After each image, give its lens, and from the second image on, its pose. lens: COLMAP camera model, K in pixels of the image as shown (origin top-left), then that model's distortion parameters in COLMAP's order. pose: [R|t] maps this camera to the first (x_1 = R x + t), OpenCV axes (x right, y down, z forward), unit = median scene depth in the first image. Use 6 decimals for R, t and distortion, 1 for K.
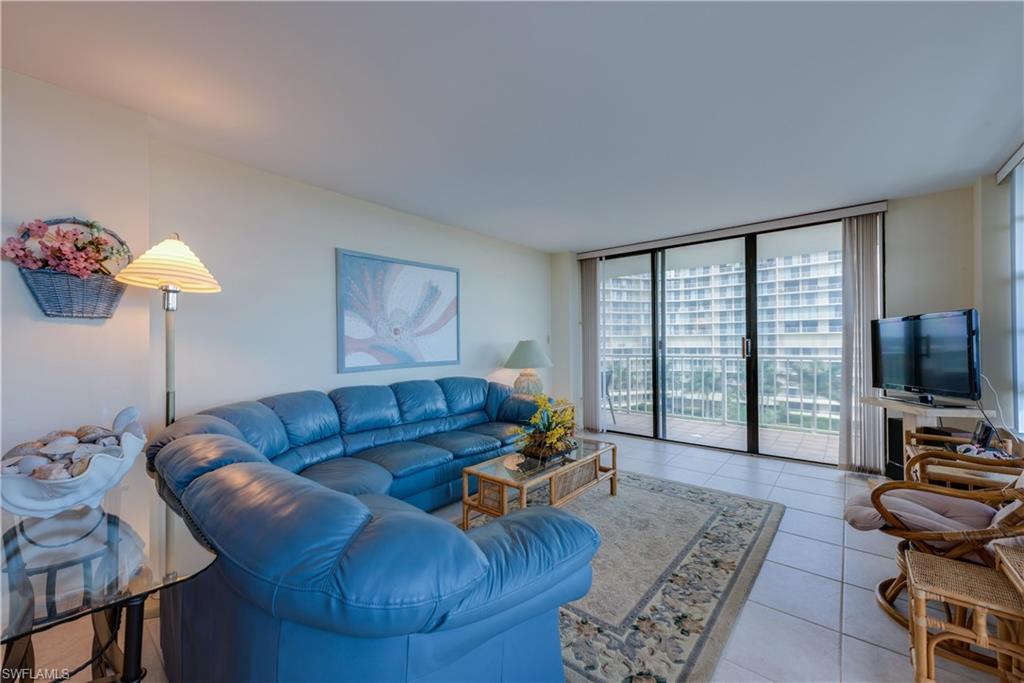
lens RADIAL K [[397.9, 0, 512.6], [0, 397.9, 342.7], [0, 0, 1]] dist [0.016030, -0.006479]
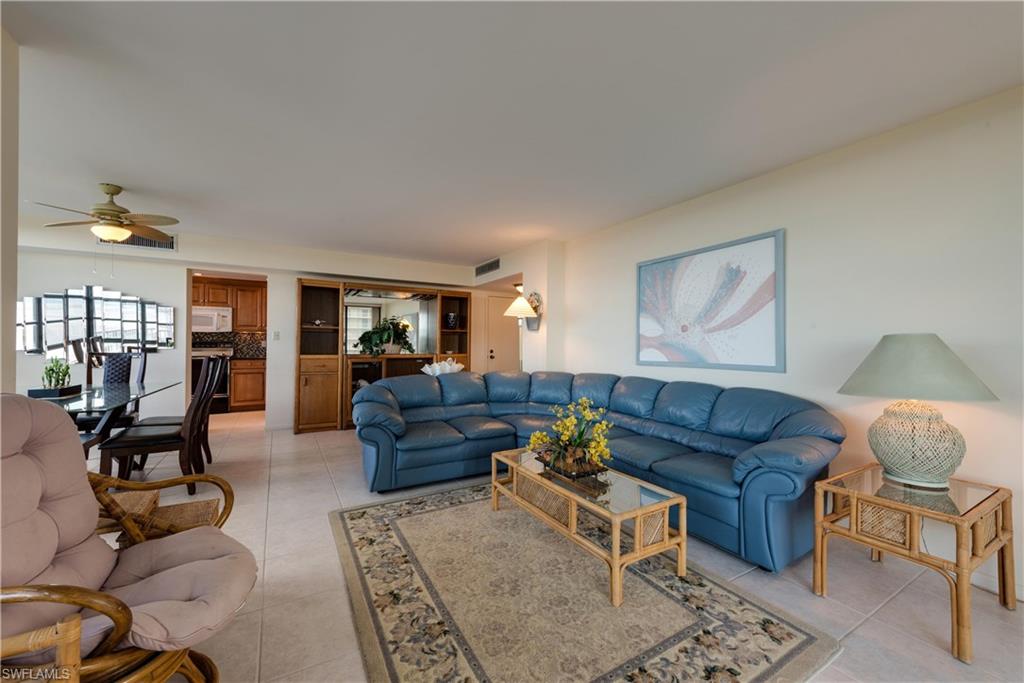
lens RADIAL K [[397.9, 0, 512.6], [0, 397.9, 342.7], [0, 0, 1]] dist [0.016030, -0.006479]
pose [[-0.333876, 0.005999, -0.942598, 0.723086], [-0.002569, 0.999970, 0.007274, 0.000282], [0.942613, 0.004850, -0.333851, 0.895976]]
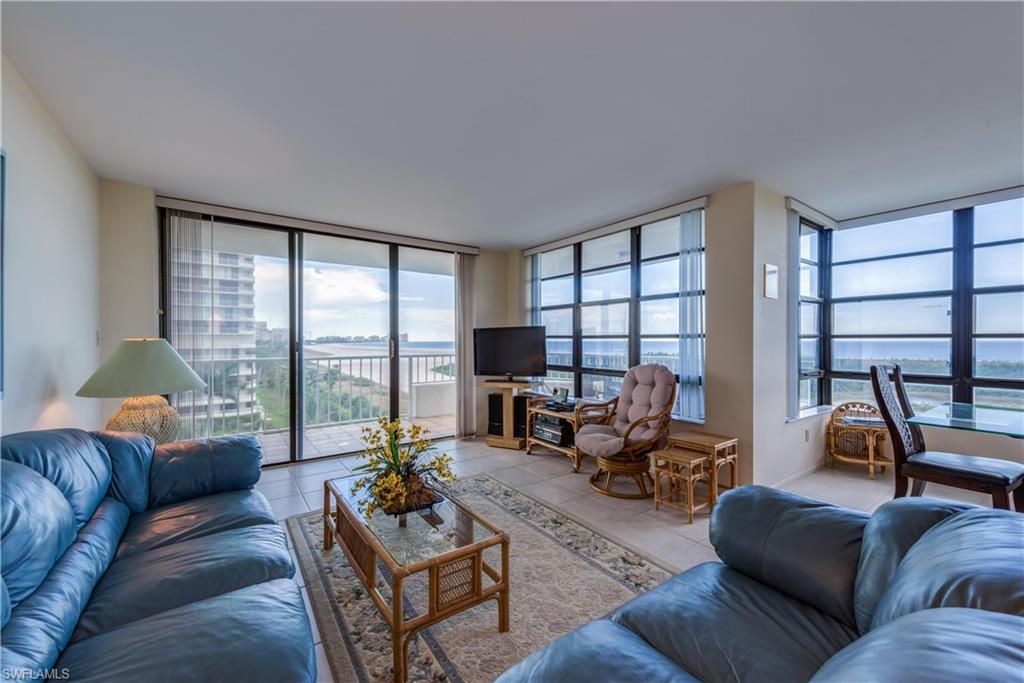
lens RADIAL K [[397.9, 0, 512.6], [0, 397.9, 342.7], [0, 0, 1]] dist [0.016030, -0.006479]
pose [[0.244893, 0.003691, 0.969543, -0.427845], [-0.001803, 0.999993, -0.003352, -0.000952], [-0.969549, -0.000928, 0.244898, 0.489231]]
